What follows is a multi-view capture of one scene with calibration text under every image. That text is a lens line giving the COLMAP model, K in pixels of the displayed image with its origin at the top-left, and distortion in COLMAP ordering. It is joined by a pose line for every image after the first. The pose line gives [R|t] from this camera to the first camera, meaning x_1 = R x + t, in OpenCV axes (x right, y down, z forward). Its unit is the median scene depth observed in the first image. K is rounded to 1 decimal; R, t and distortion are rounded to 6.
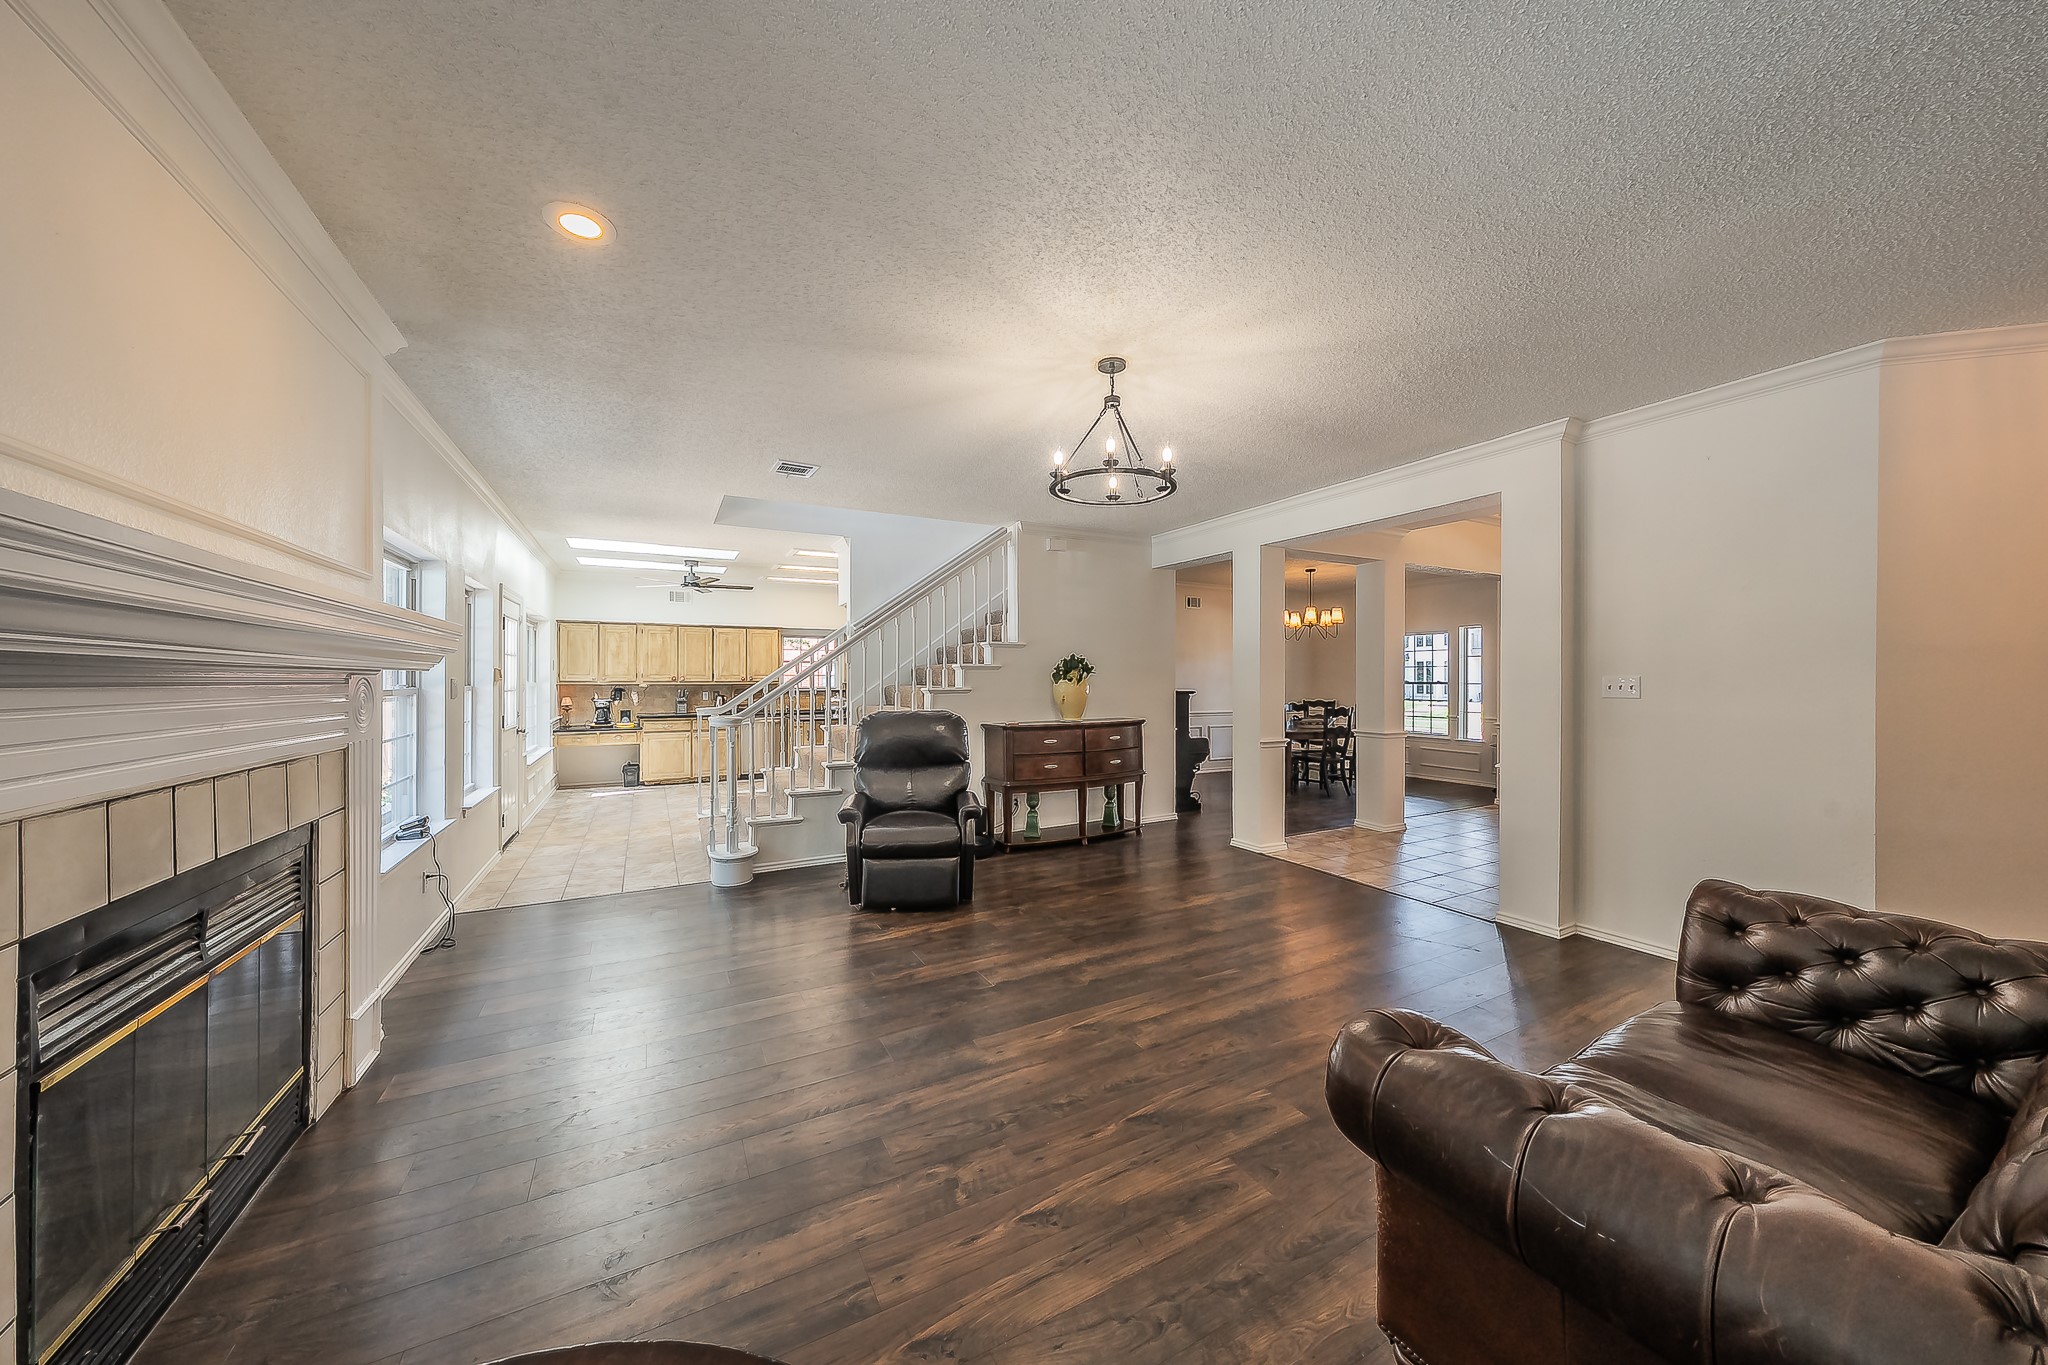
lens RADIAL K [[703.5, 0, 1028.9], [0, 703.5, 672.9], [0, 0, 1]] dist [-0.004755, 0.001054]
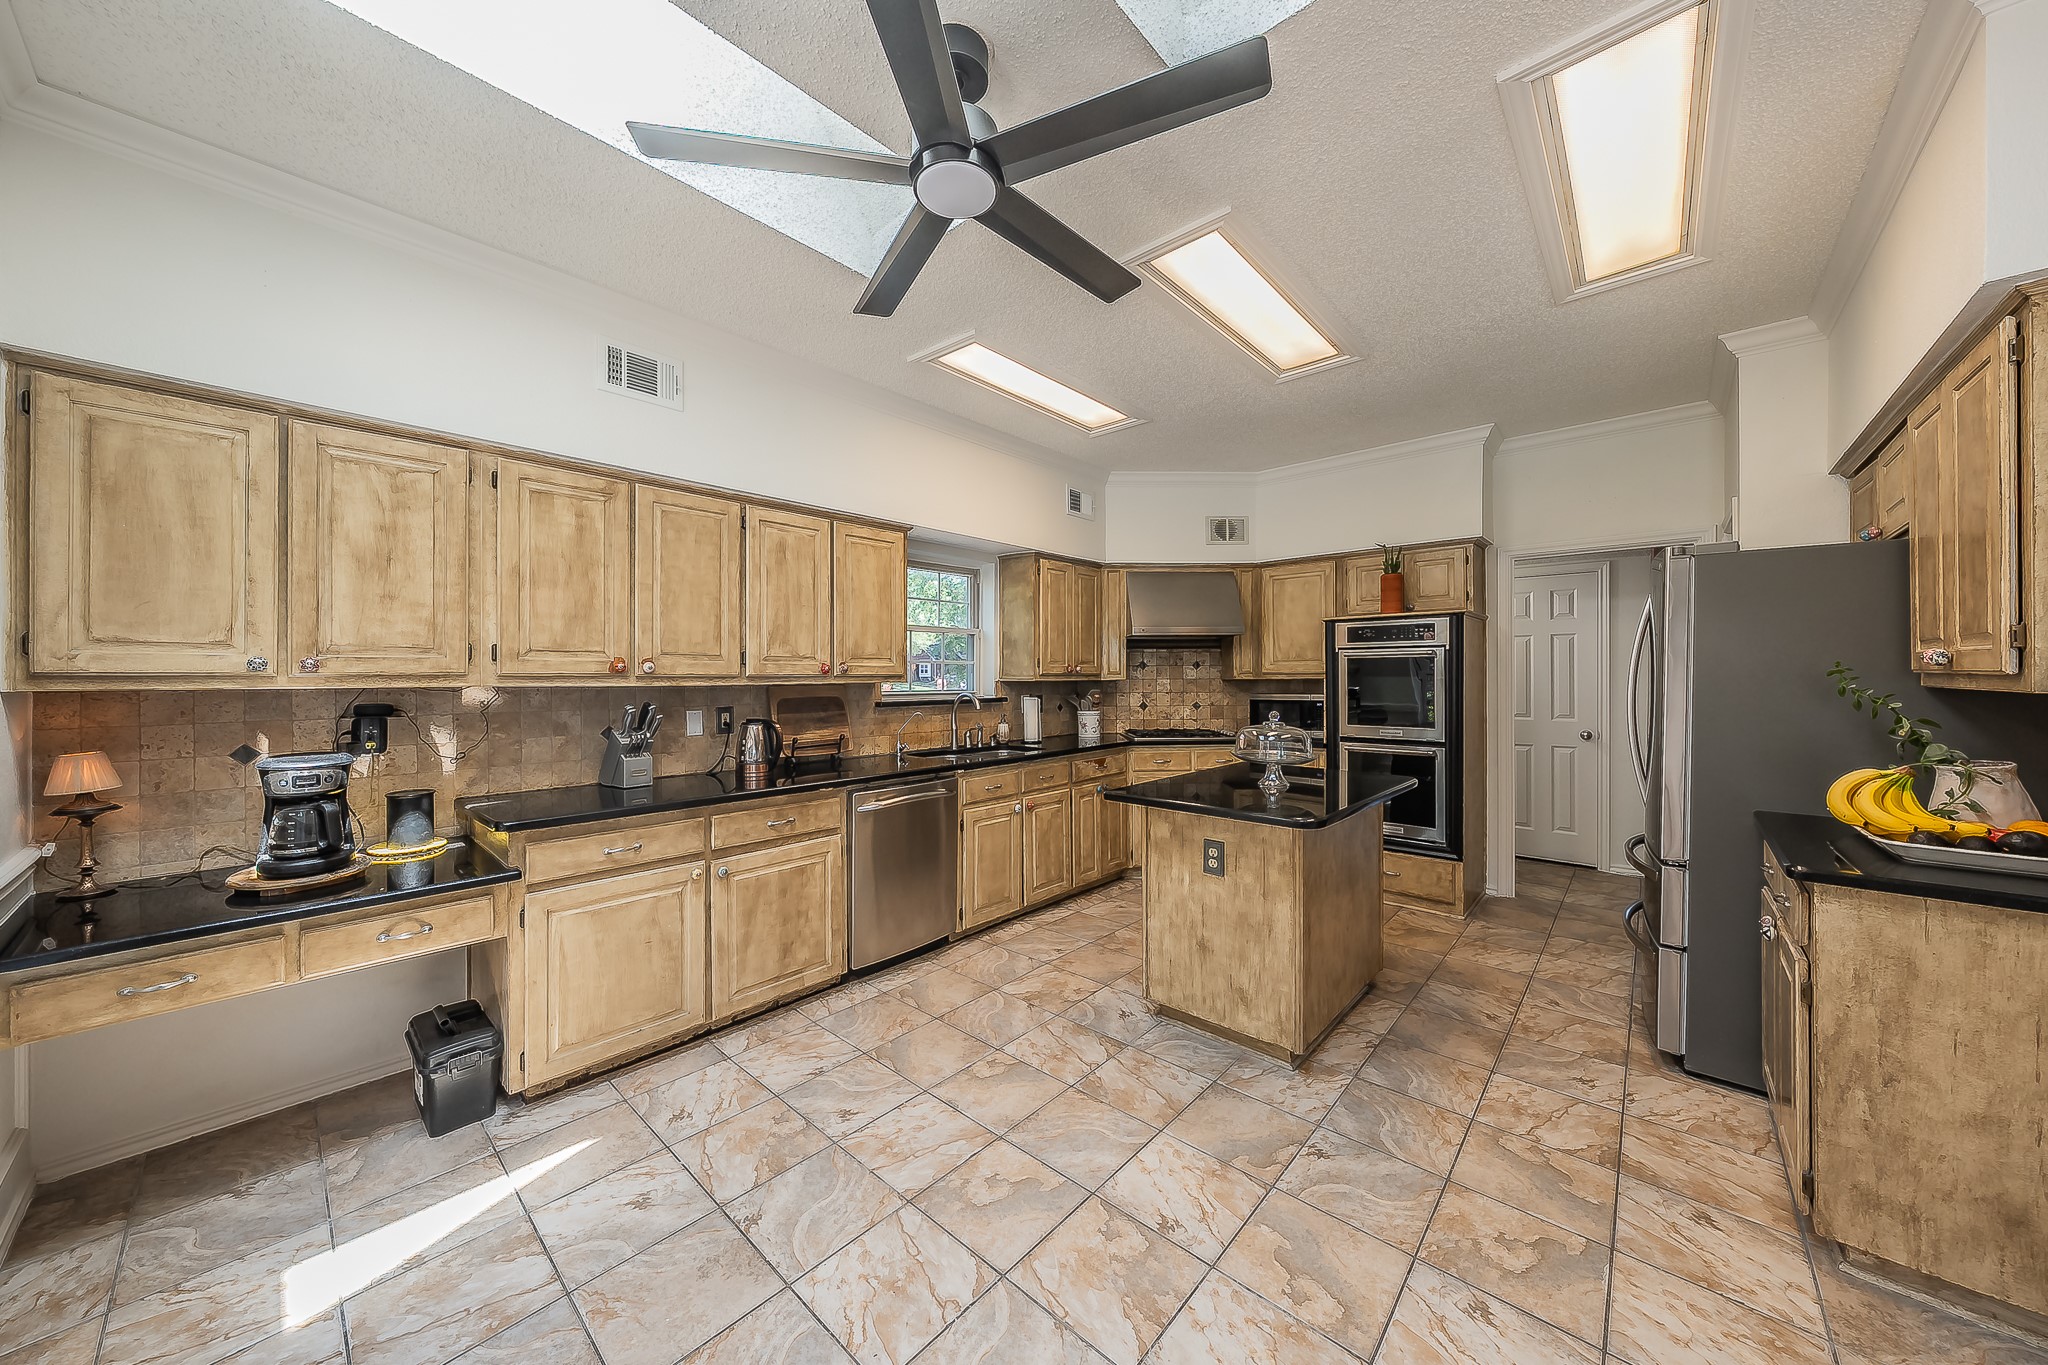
lens RADIAL K [[703.5, 0, 1027.5], [0, 703.5, 674.9], [0, 0, 1]] dist [-0.004755, 0.001054]
pose [[0.940740, 0.001328, 0.339127, -0.474755], [-0.003637, 0.999974, 0.006174, 0.009501], [-0.339110, -0.007042, 0.940720, 0.724966]]
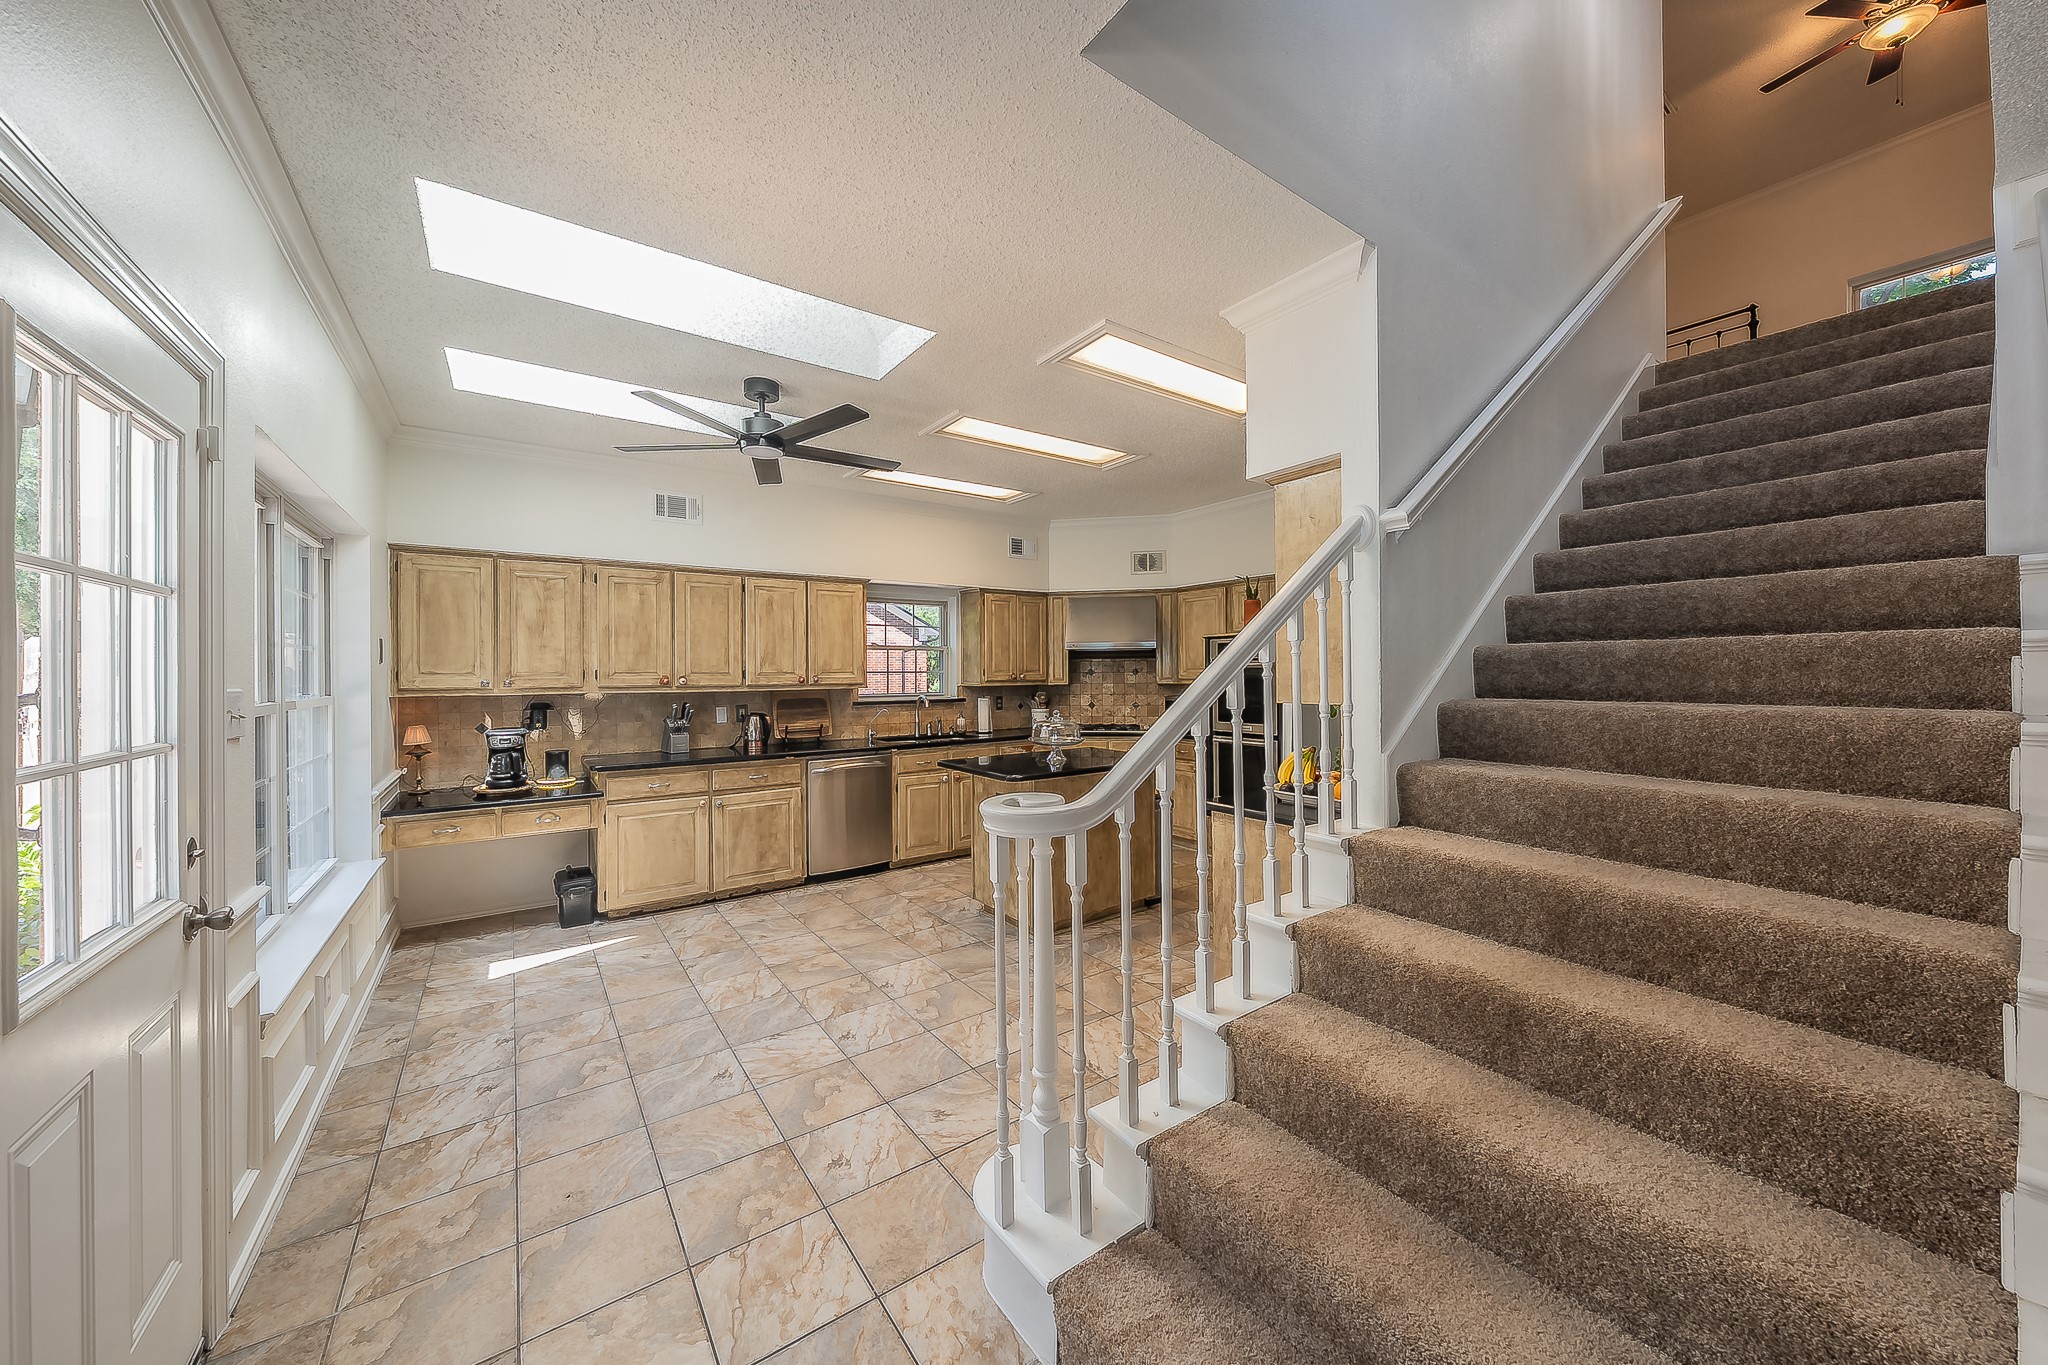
lens RADIAL K [[728.0, 0, 1030.5], [0, 728.0, 673.3], [0, 0, 1]] dist [-0.002363, -0.000207]
pose [[0.991060, -0.003543, 0.133369, -0.347126], [0.002257, 0.999950, 0.009790, -0.001557], [-0.133396, -0.009401, 0.991018, 0.512249]]
